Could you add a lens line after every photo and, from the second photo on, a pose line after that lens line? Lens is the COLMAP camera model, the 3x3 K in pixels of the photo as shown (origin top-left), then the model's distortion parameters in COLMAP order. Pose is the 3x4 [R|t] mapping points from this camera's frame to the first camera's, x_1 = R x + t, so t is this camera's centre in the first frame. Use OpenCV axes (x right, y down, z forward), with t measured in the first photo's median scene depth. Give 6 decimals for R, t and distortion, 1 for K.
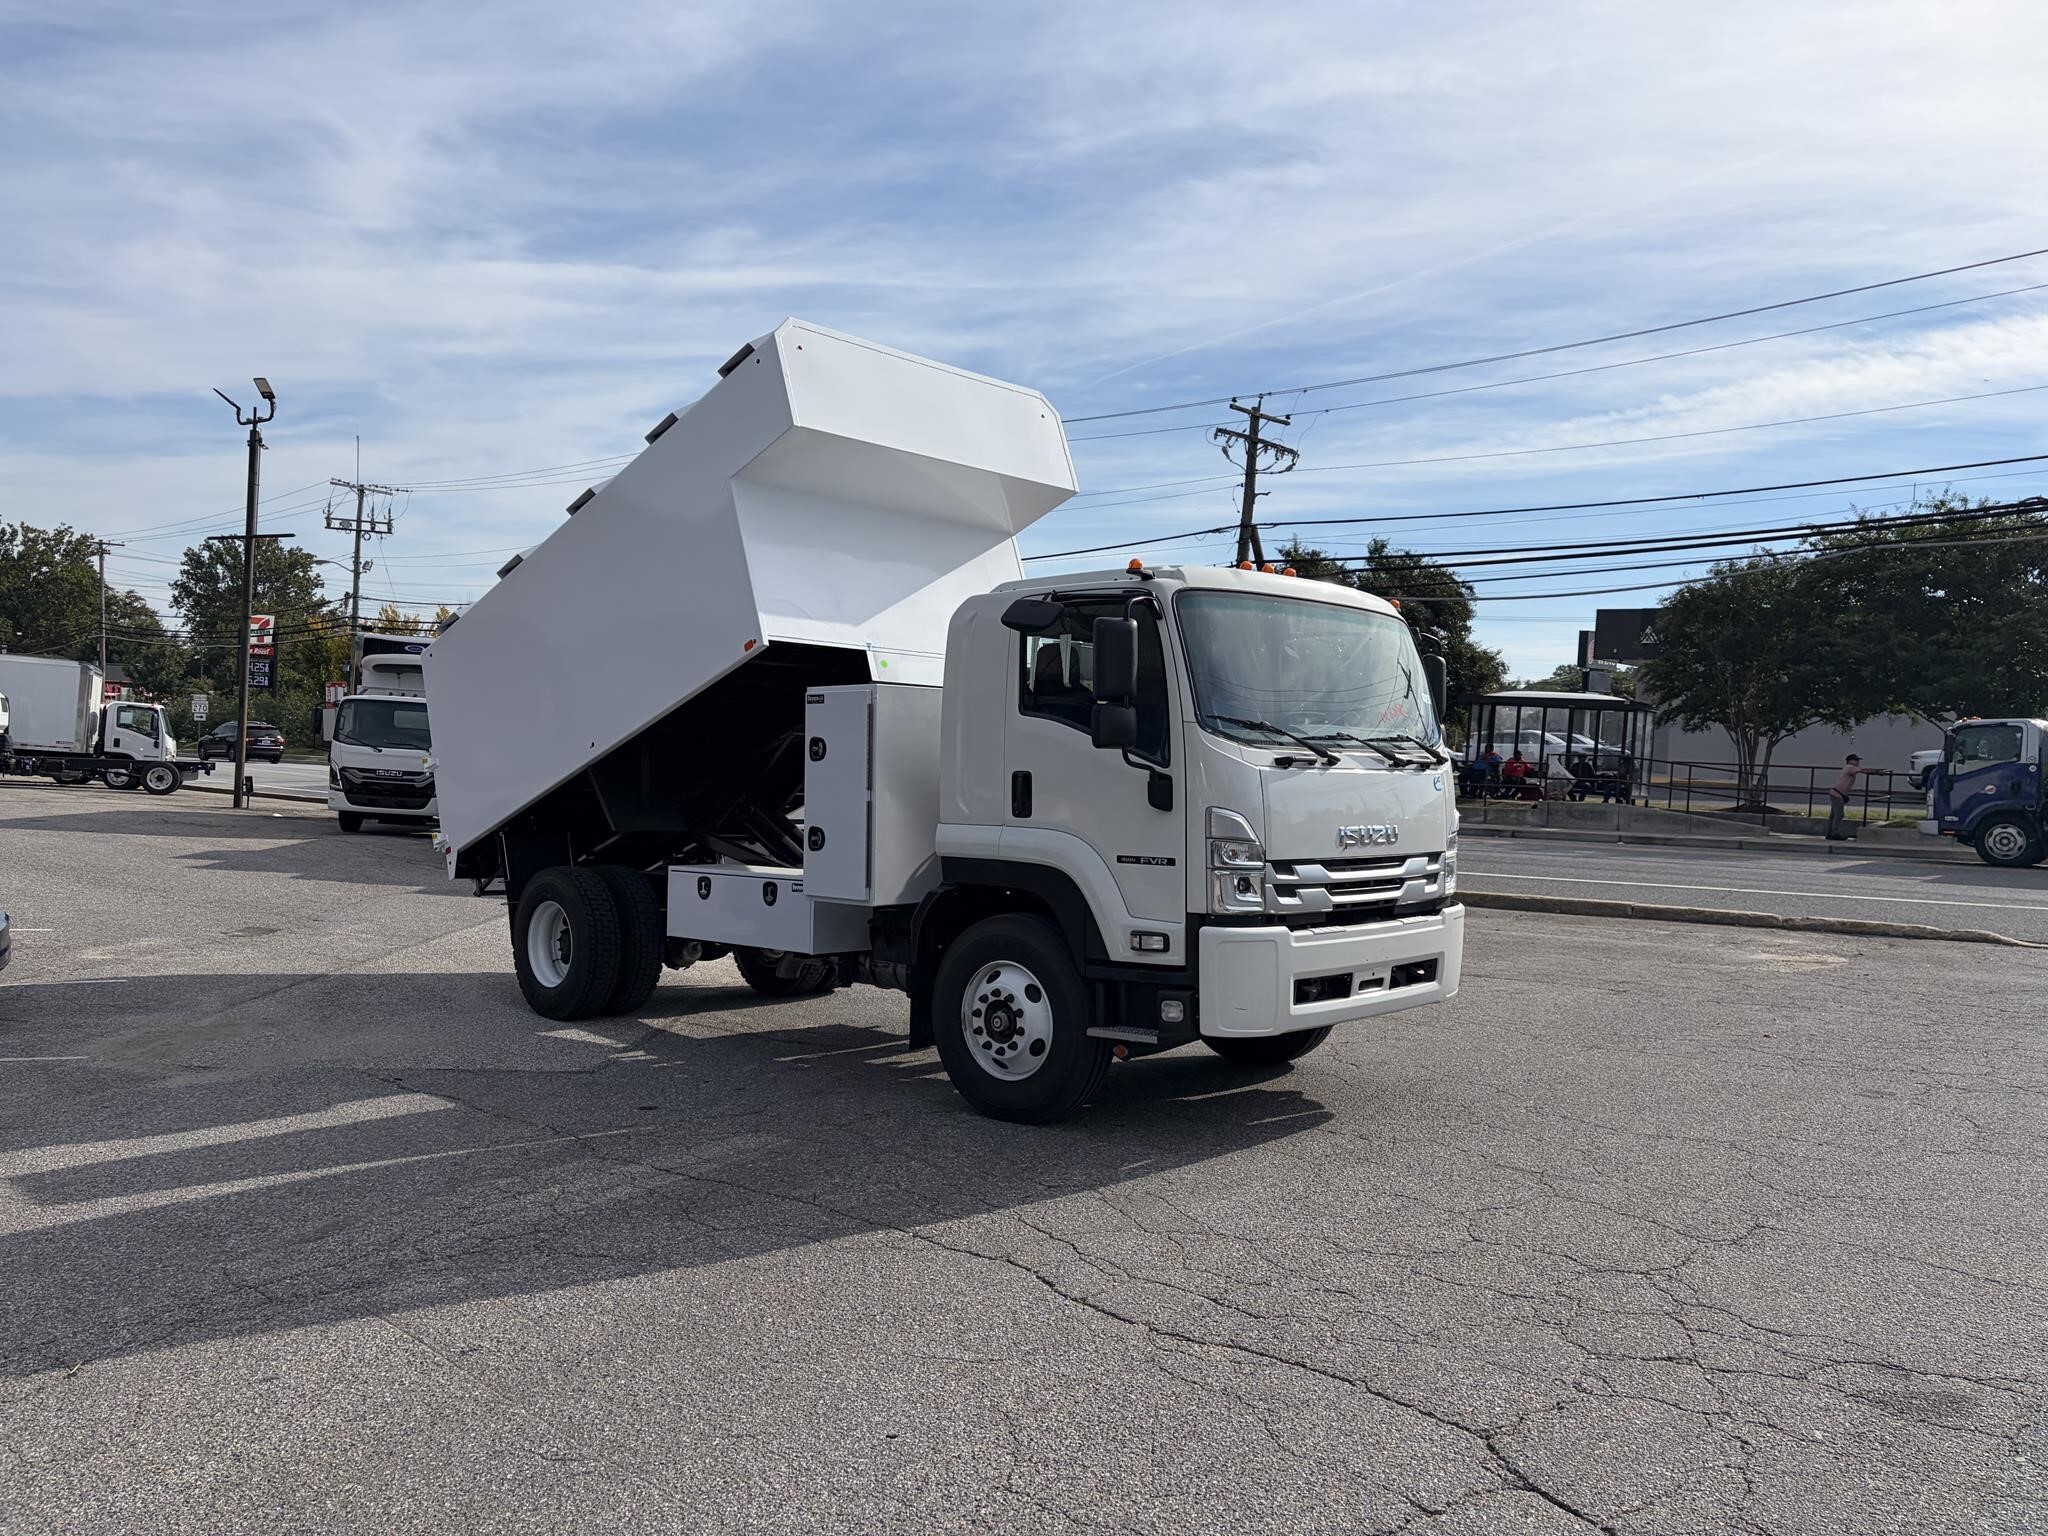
lens RADIAL K [[1630.8, 0, 1021.6], [0, 1630.8, 756.6], [0, 0, 1]] dist [0.061377, -0.001450]
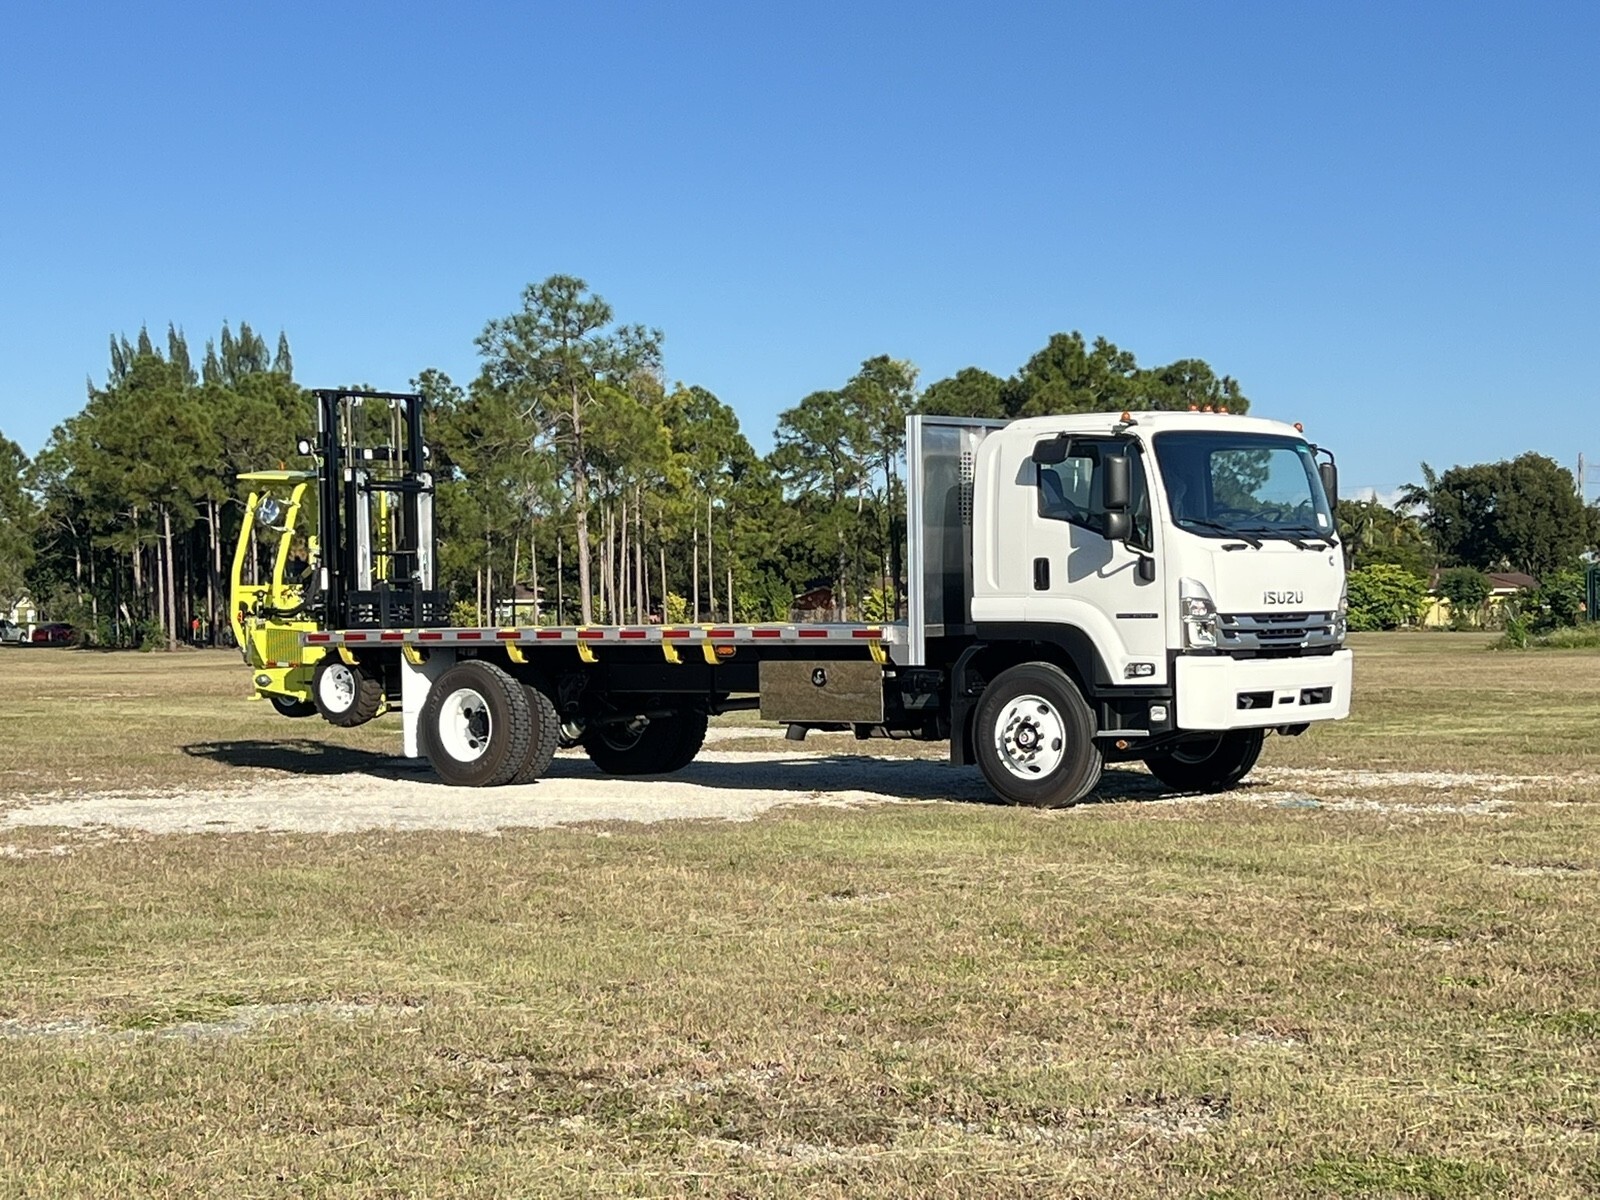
lens RADIAL K [[3164.0, 0, 800.0], [0, 3164.0, 600.0], [0, 0, 1]] dist [-0.002804, -0.006514]
pose [[0.997295, -0.023432, 0.069674, -0.426187], [0.022279, 0.999602, 0.017281, -0.007407], [-0.070052, -0.015682, 0.997420, -1.834823]]
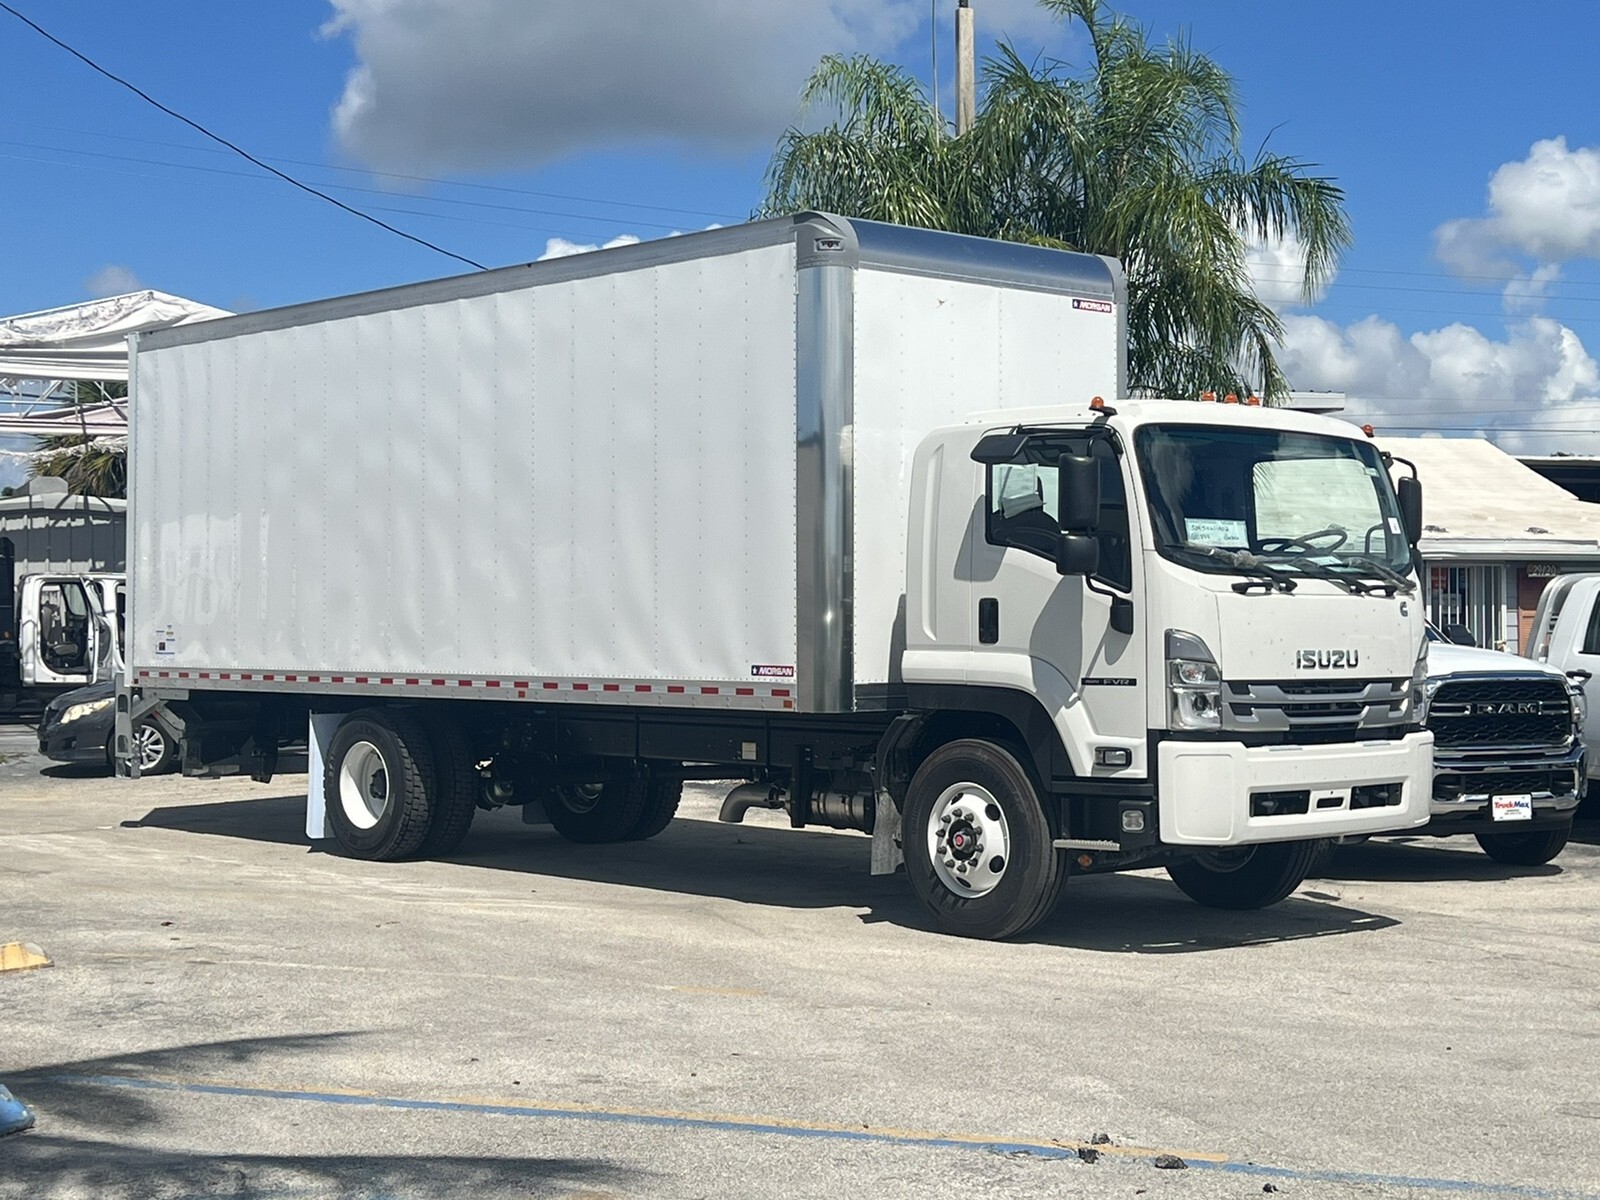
lens RADIAL K [[2561.1, 0, 800.0], [0, 2561.1, 600.0], [0, 0, 1]] dist [0.067703, -0.001574]
pose [[0.998848, -0.005812, -0.047623, -0.043847], [0.005884, 0.999982, 0.001378, 0.007355], [0.047614, -0.001656, 0.998864, -0.664296]]
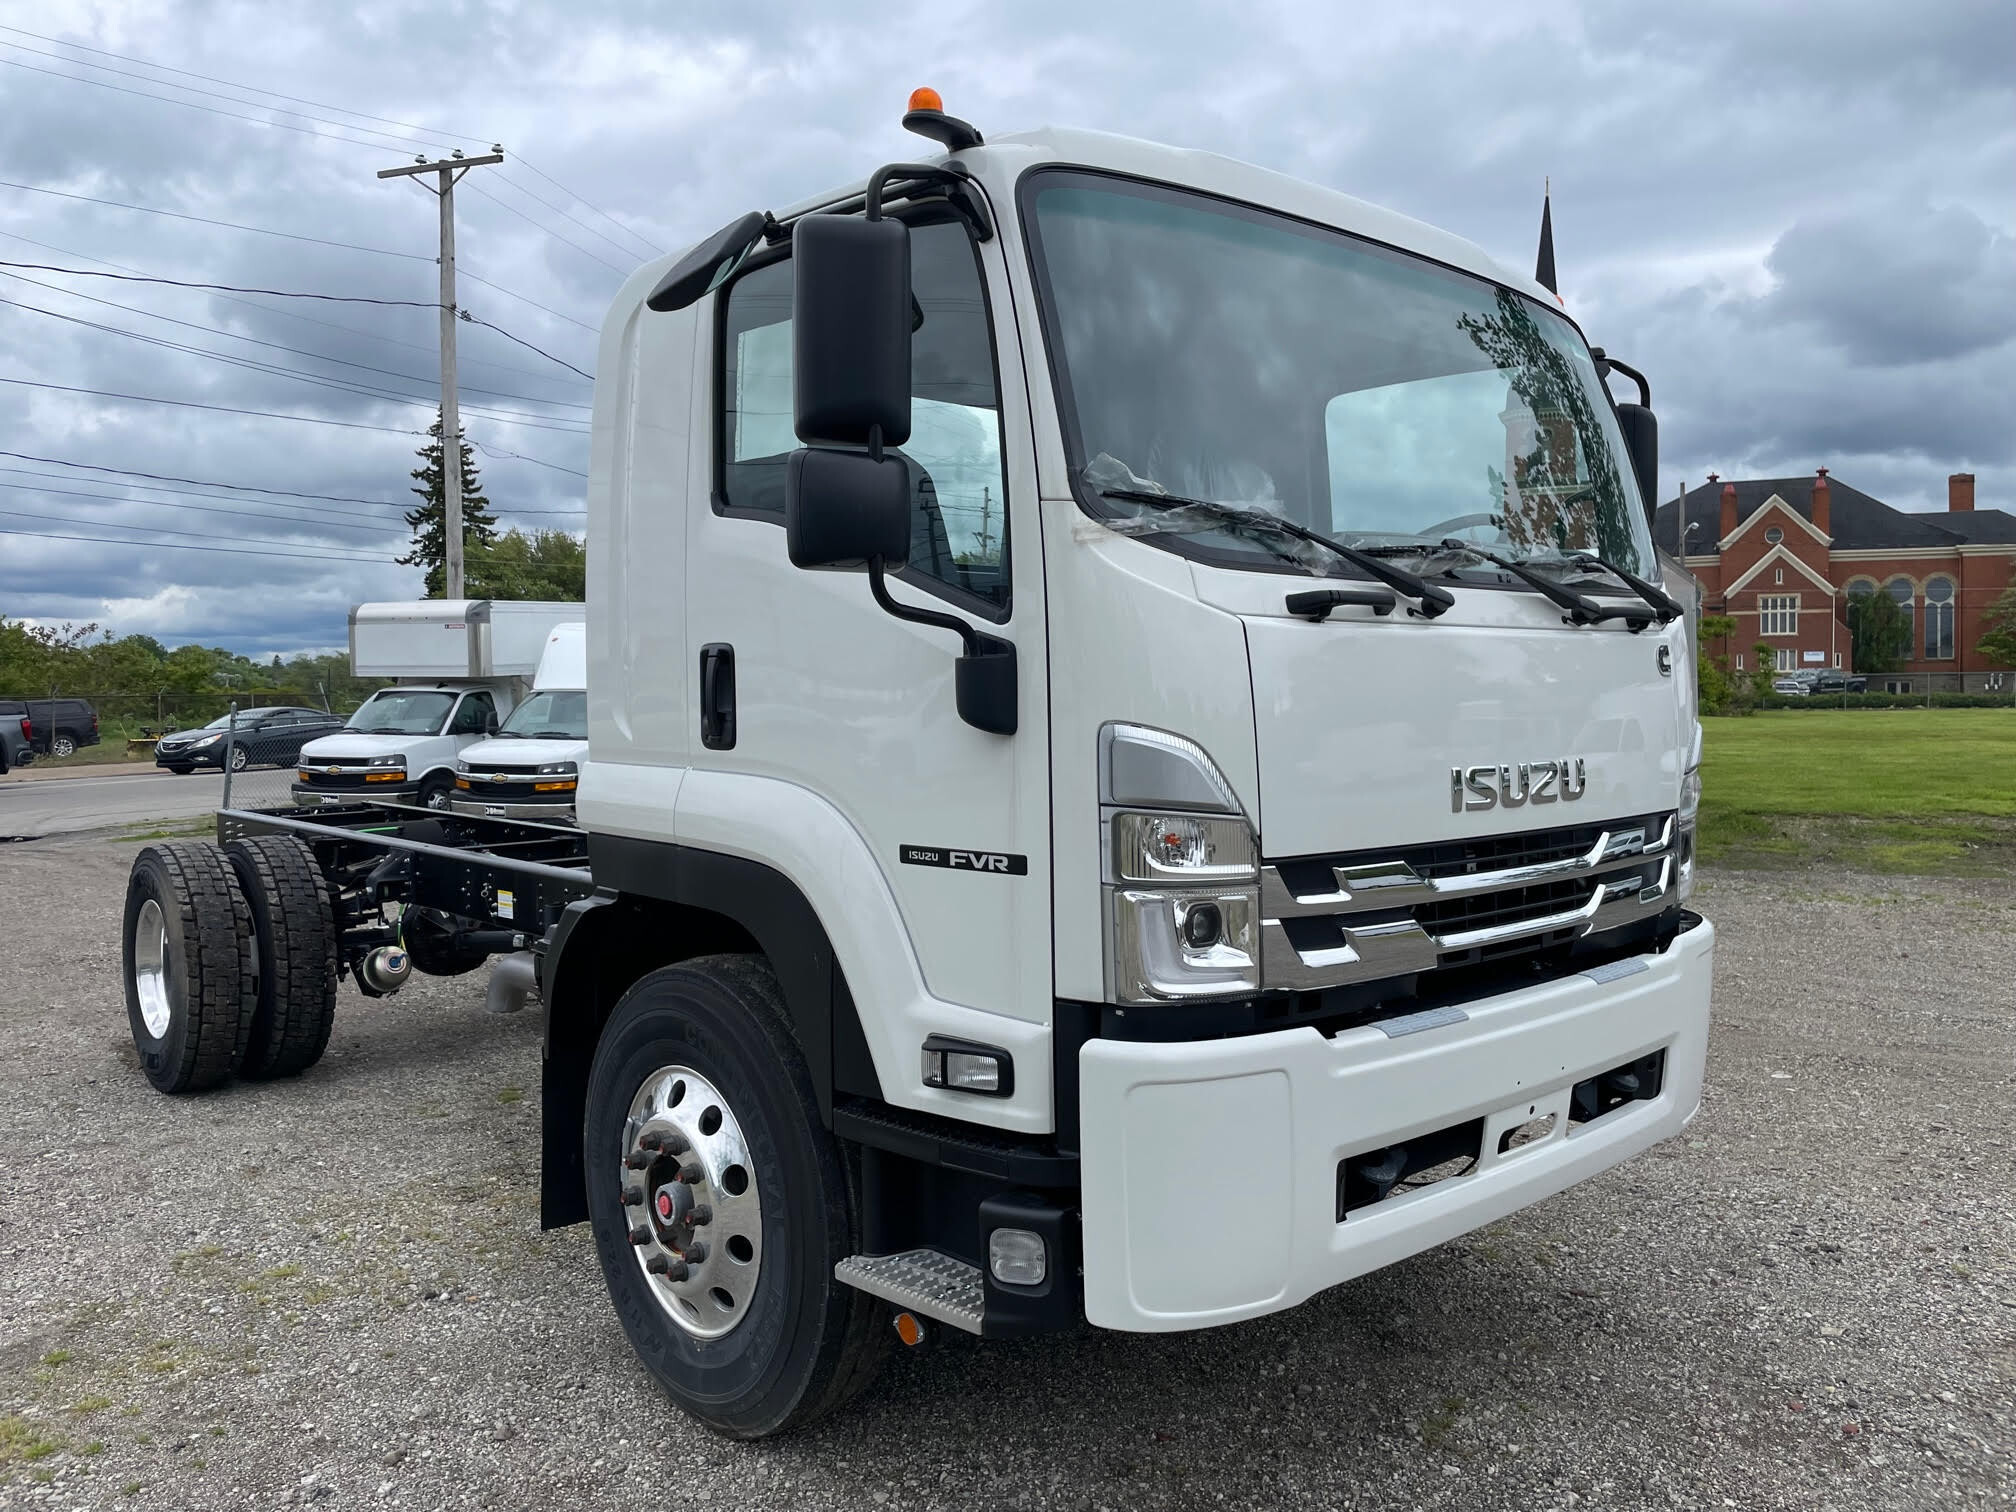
lens RADIAL K [[1605.3, 0, 1005.7], [0, 1605.3, 744.8], [0, 0, 1]] dist [0.061377, -0.001450]
pose [[0.998480, -0.010415, -0.054114, 0.107573], [0.013030, 0.998753, 0.048196, 0.017071], [0.053545, -0.048828, 0.997371, 0.606964]]
